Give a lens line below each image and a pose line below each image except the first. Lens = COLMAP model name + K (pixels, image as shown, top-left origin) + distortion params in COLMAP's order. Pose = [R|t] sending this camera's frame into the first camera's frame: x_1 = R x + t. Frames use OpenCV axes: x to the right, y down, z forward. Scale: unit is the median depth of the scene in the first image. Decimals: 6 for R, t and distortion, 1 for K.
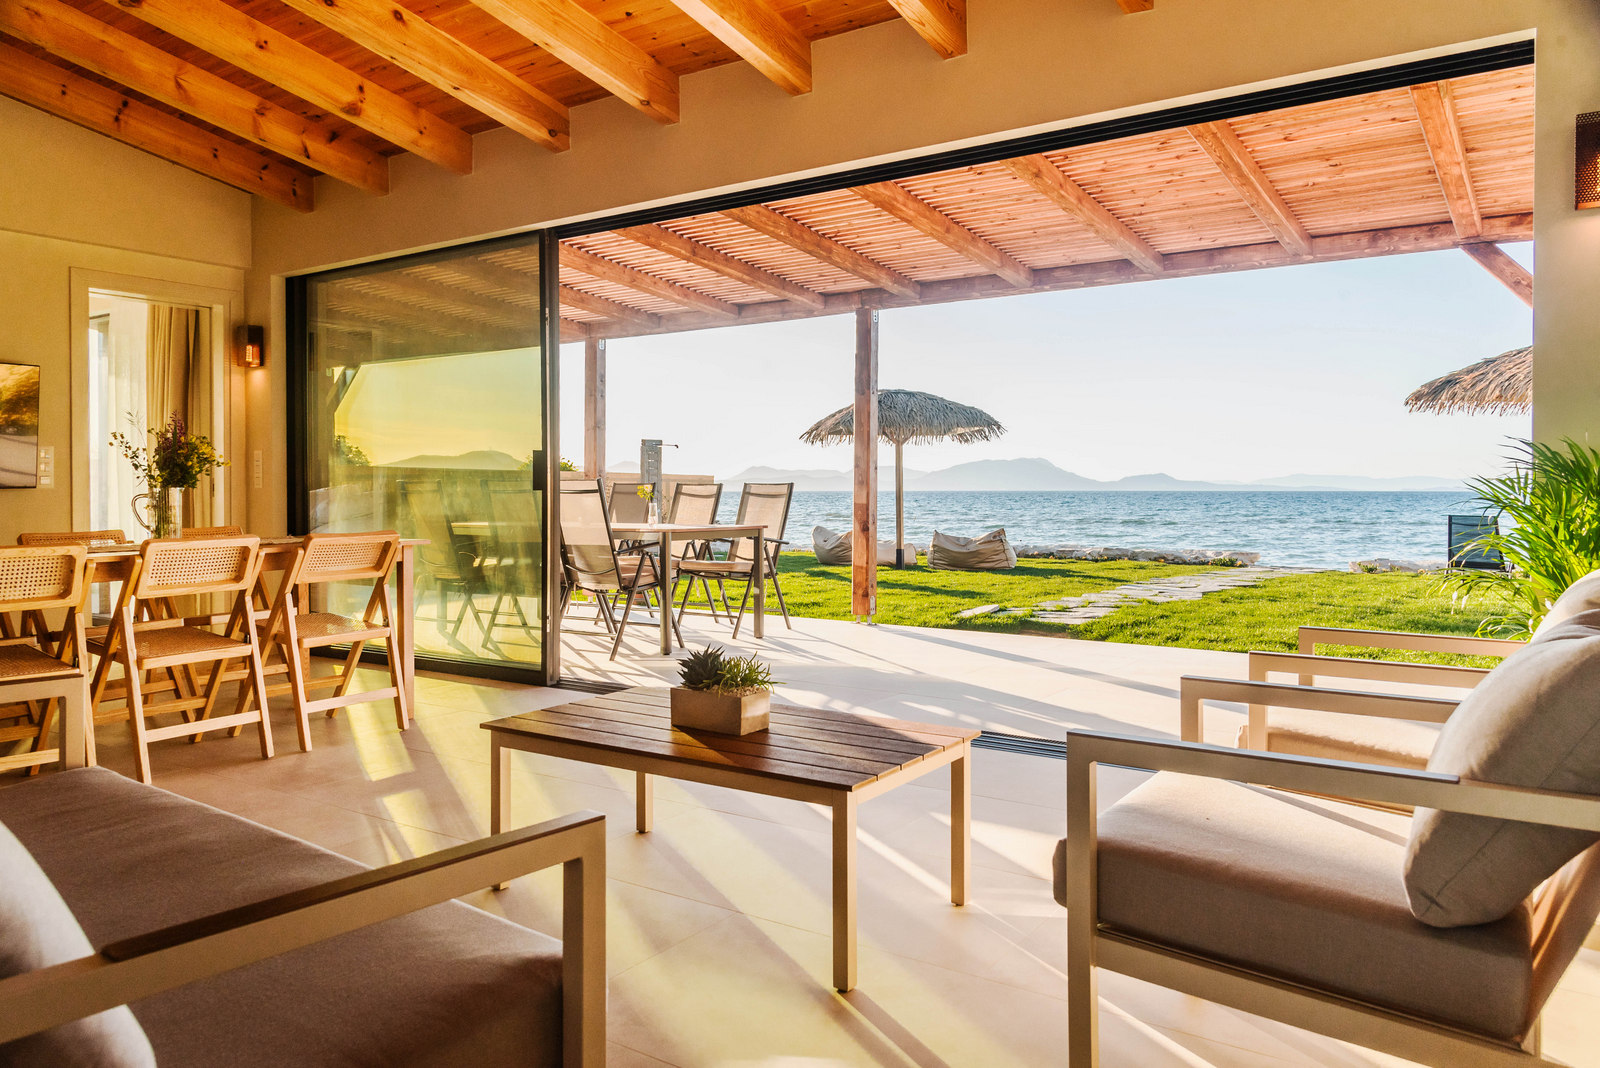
lens RADIAL K [[1109.9, 0, 853.9], [0, 1109.9, 519.6], [0, 0, 1]] dist [0.020230, -0.000250]
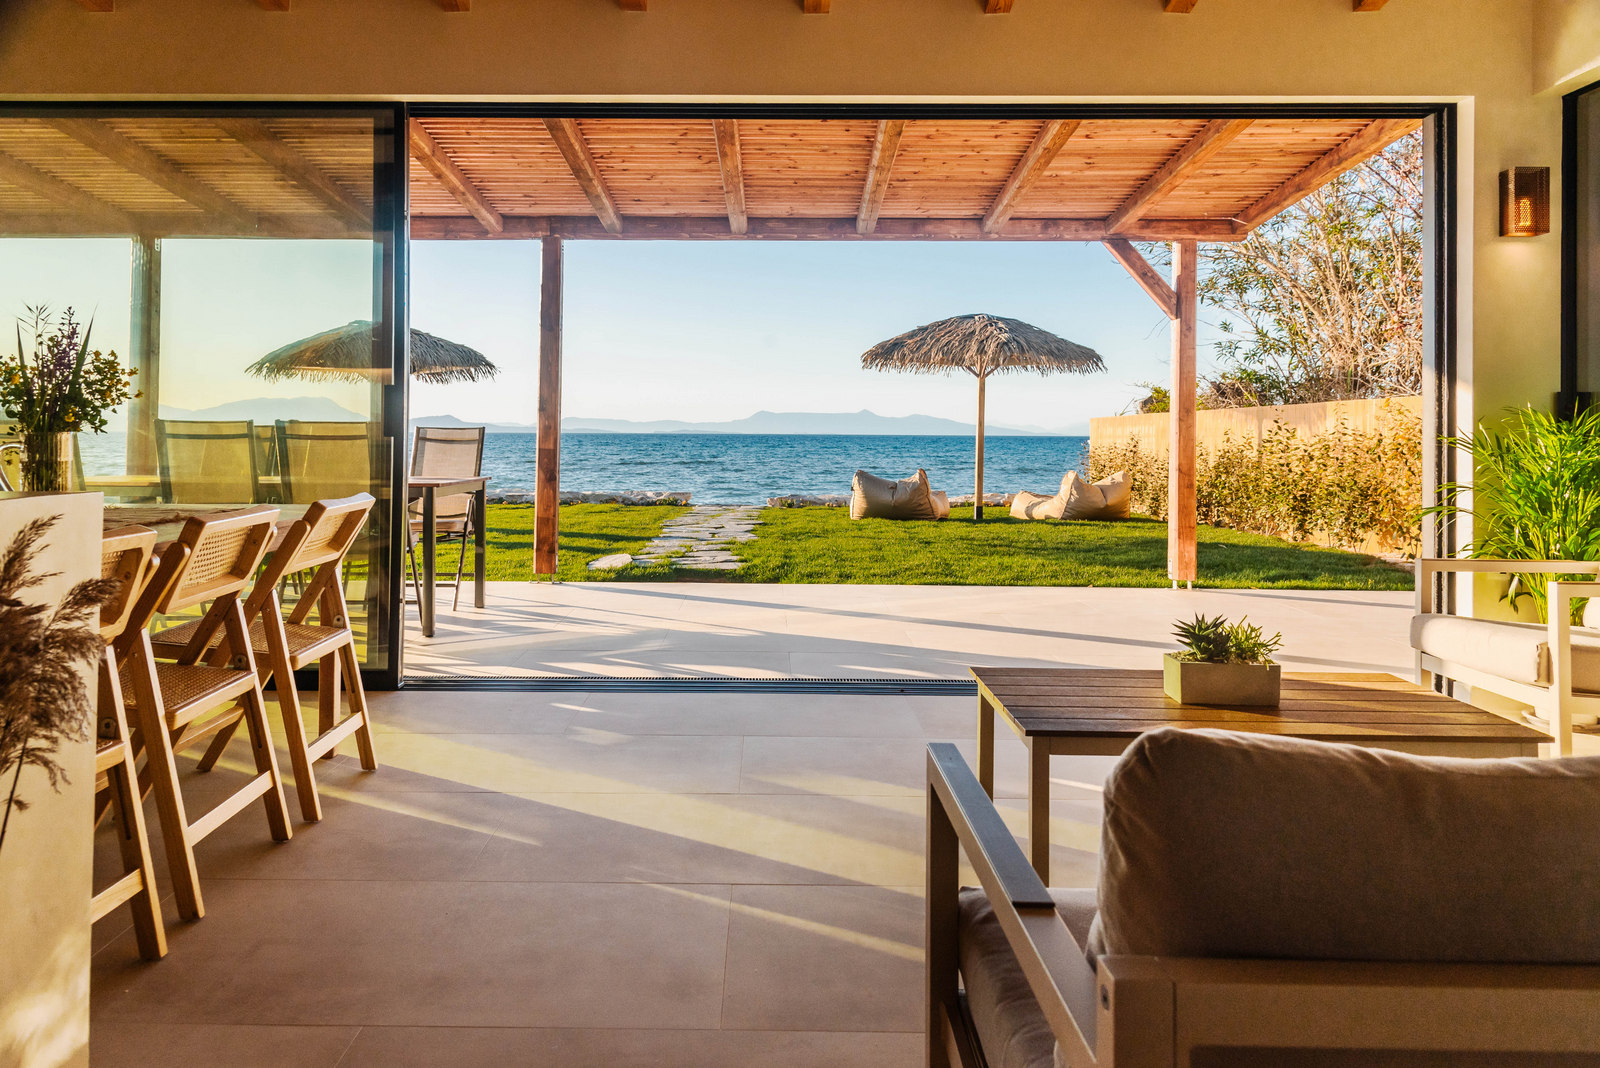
lens RADIAL K [[1109.9, 0, 766.8], [0, 1109.9, 433.4], [0, 0, 1]] dist [0.020230, -0.000250]
pose [[0.845188, 0.005999, 0.534435, -0.358198], [0.006724, 0.999739, -0.021855, -0.008246], [-0.534427, 0.022065, 0.844927, 0.149611]]
